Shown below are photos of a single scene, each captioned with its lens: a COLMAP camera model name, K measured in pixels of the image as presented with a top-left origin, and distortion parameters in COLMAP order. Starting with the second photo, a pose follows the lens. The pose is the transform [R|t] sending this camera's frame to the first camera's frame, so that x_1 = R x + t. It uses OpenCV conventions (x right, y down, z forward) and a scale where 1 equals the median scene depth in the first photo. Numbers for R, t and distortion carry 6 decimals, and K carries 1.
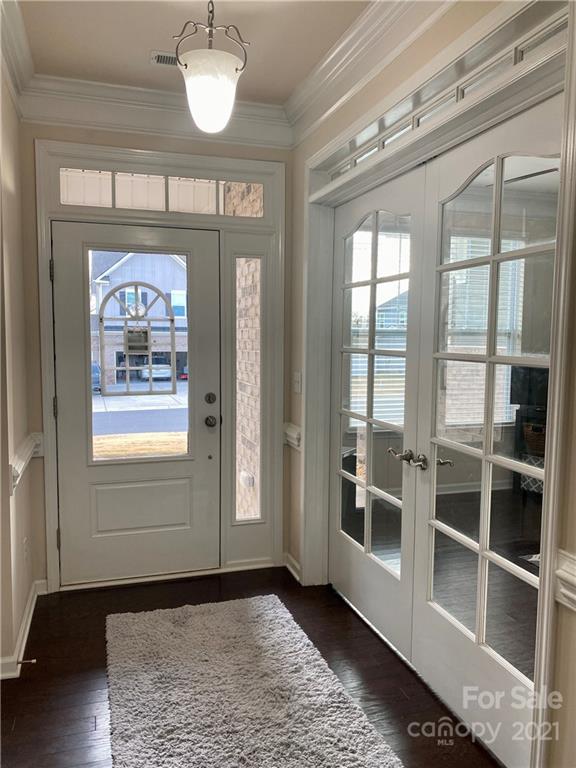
lens RADIAL K [[585.8, 0, 279.4], [0, 585.8, 382.1], [0, 0, 1]] dist [0.067770, -0.096900]
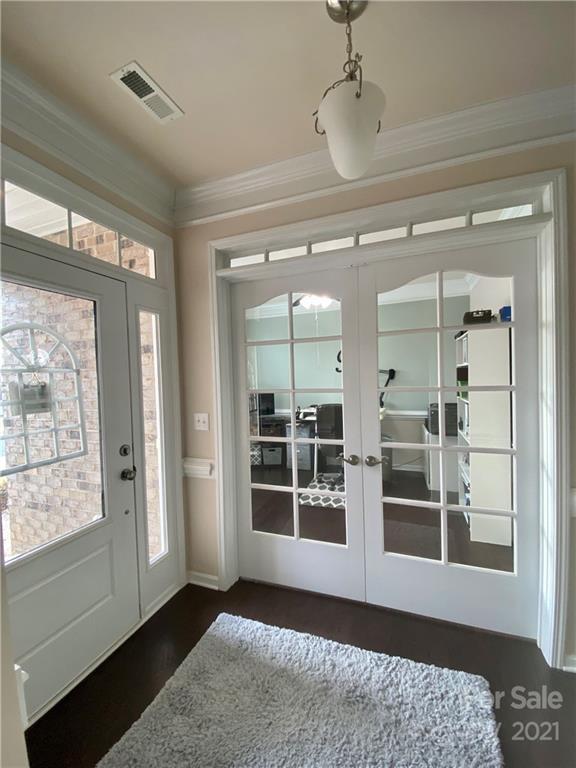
lens RADIAL K [[309.4, 0, 288.0], [0, 309.4, 384.0], [0, 0, 1]] dist [0.029896, -0.024863]
pose [[0.615257, -0.044820, 0.787051, -0.358828], [0.098506, 0.994928, -0.020347, -0.046224], [-0.782148, 0.090048, 0.616552, 0.473137]]
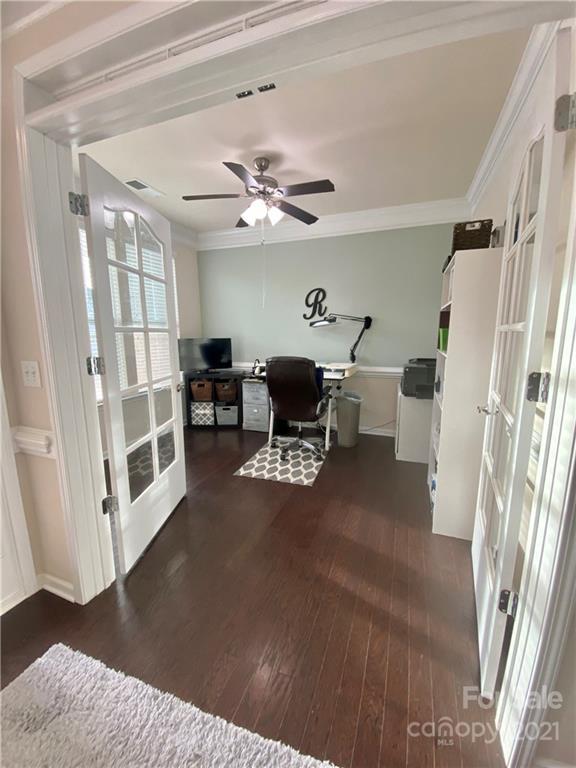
lens RADIAL K [[309.4, 0, 288.0], [0, 309.4, 384.0], [0, 0, 1]] dist [0.029896, -0.024863]
pose [[0.609785, -0.144184, 0.779341, -0.086660], [0.074084, 0.989377, 0.125077, -0.012854], [-0.789097, -0.018533, 0.613989, 0.483687]]
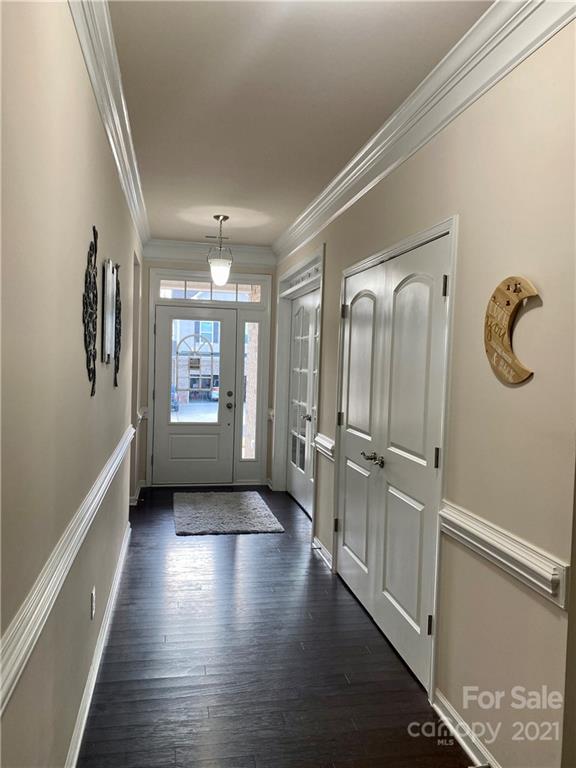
lens RADIAL K [[564.5, 0, 288.0], [0, 564.5, 384.0], [0, 0, 1]] dist [0.063568, -0.082143]
pose [[0.994212, 0.026285, -0.104170, 0.274108], [-0.031417, 0.998356, -0.047937, 0.080450], [0.102739, 0.050933, 0.993404, -0.863949]]
